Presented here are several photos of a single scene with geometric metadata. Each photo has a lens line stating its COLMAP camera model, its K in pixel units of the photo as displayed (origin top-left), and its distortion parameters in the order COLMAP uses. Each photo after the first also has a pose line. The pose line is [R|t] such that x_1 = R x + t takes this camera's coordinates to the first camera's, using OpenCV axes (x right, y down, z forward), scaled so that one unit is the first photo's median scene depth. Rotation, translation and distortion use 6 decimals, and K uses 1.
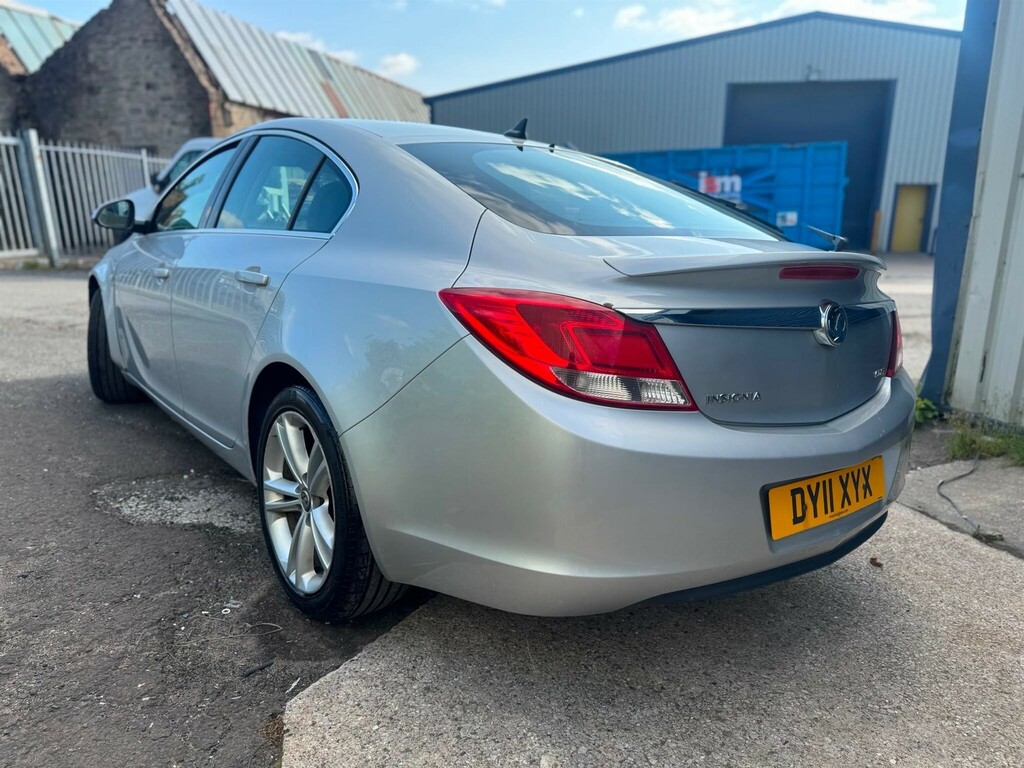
lens RADIAL K [[725.7, 0, 515.6], [0, 725.7, 384.9], [0, 0, 1]] dist [0.004494, -0.007455]
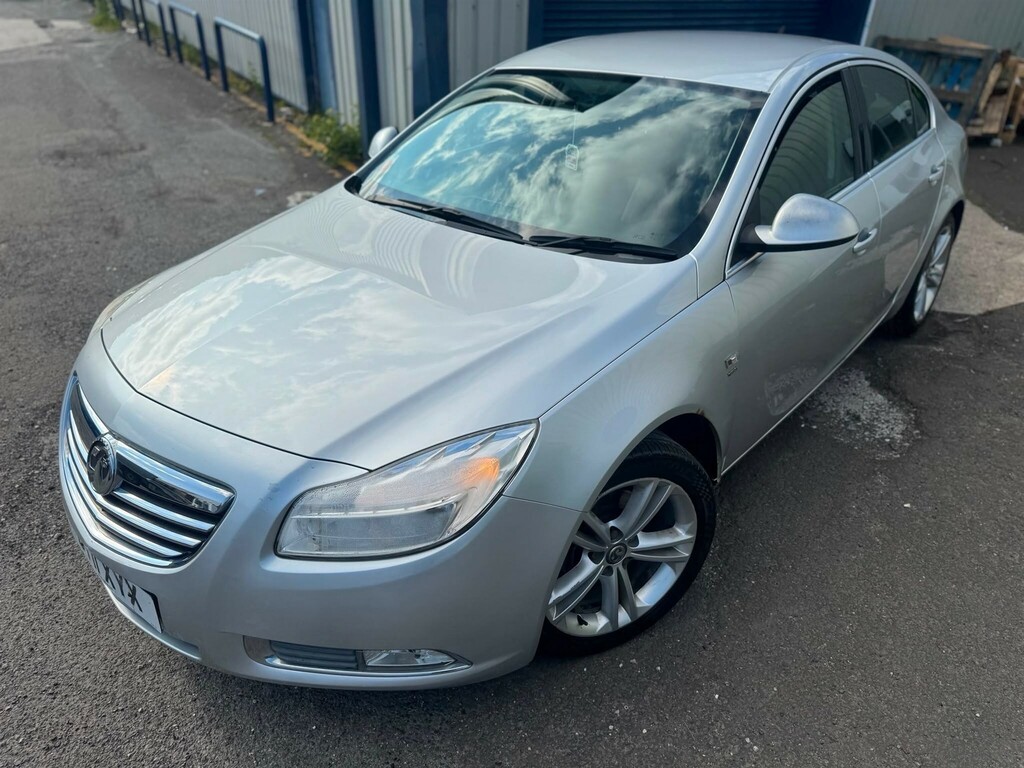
lens RADIAL K [[725.7, 0, 515.6], [0, 725.7, 384.9], [0, 0, 1]] dist [0.004494, -0.007455]
pose [[-0.176056, -0.489162, 0.854240, -1.692204], [0.231929, 0.822751, 0.518931, -0.752792], [-0.956668, 0.289484, -0.031399, 1.970405]]
